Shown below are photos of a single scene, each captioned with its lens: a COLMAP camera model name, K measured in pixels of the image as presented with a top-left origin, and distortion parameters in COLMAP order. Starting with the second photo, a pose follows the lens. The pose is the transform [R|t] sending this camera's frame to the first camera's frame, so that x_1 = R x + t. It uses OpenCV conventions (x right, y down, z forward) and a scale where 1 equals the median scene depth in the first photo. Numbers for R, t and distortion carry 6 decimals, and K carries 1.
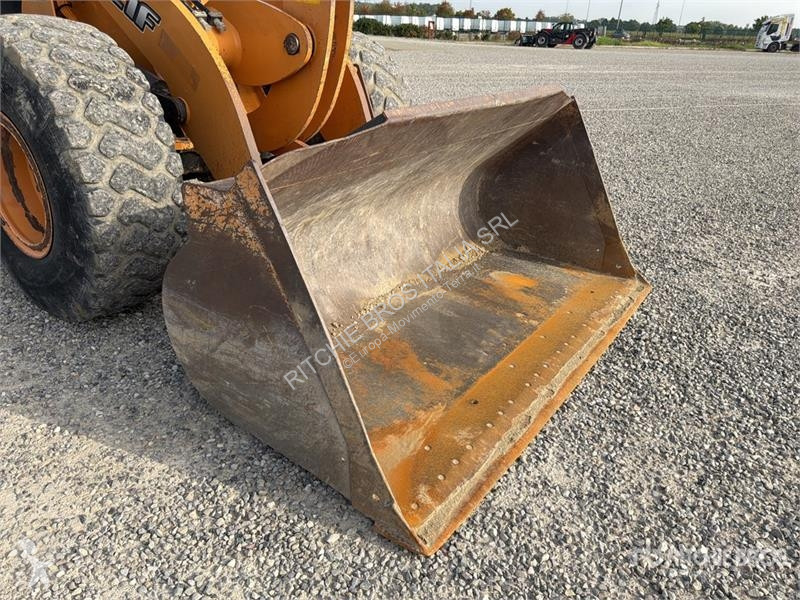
lens RADIAL K [[568.1, 0, 400.0], [0, 568.1, 300.0], [0, 0, 1]] dist [0.038423, -0.034036]
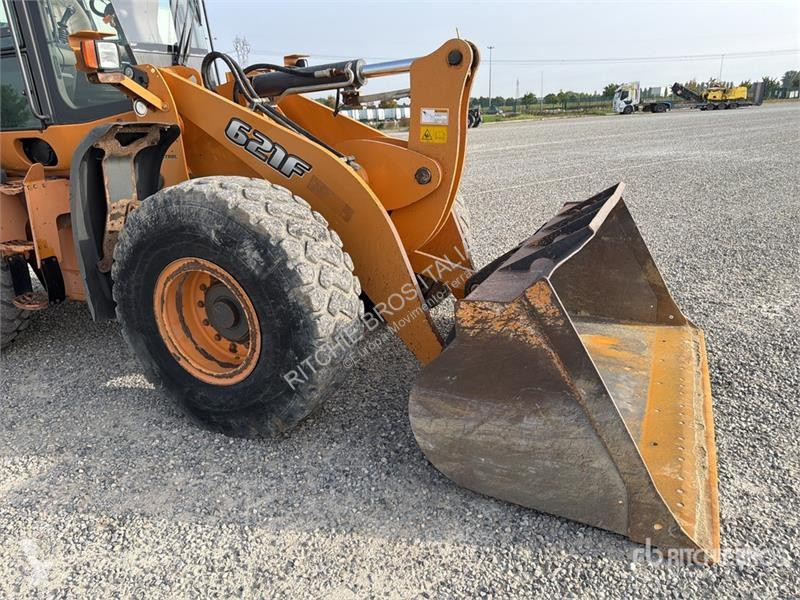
lens RADIAL K [[564.1, 0, 395.7], [0, 564.1, 307.0], [0, 0, 1]] dist [0.090734, -0.145936]
pose [[0.979389, -0.140602, 0.145011, -0.495557], [0.157350, 0.981250, -0.111311, -0.051744], [-0.126642, 0.131834, 0.983149, -0.149639]]
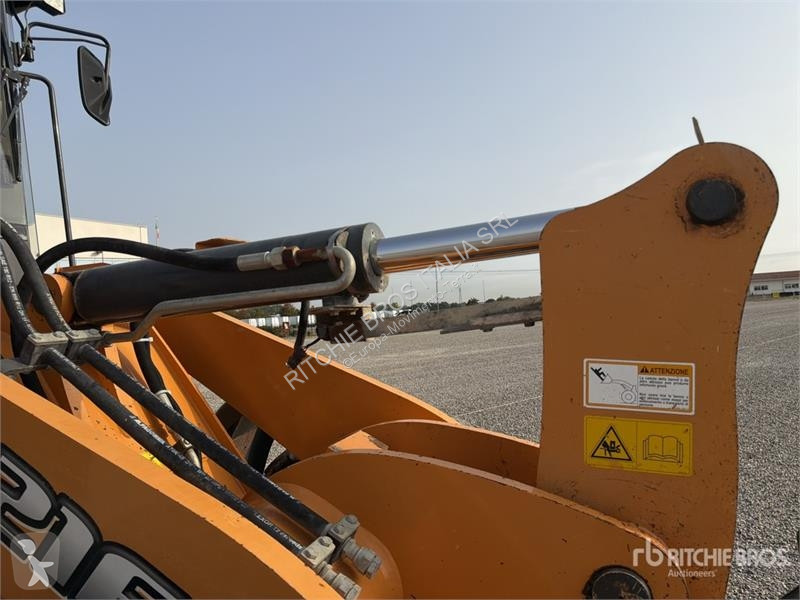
lens RADIAL K [[566.7, 0, 400.0], [0, 566.7, 300.0], [0, 0, 1]] dist [0.065552, -0.090466]
pose [[0.956972, -0.090100, 0.275839, -0.414190], [0.206498, 0.879290, -0.429195, -0.517875], [-0.203872, 0.467687, 0.860061, 0.715078]]
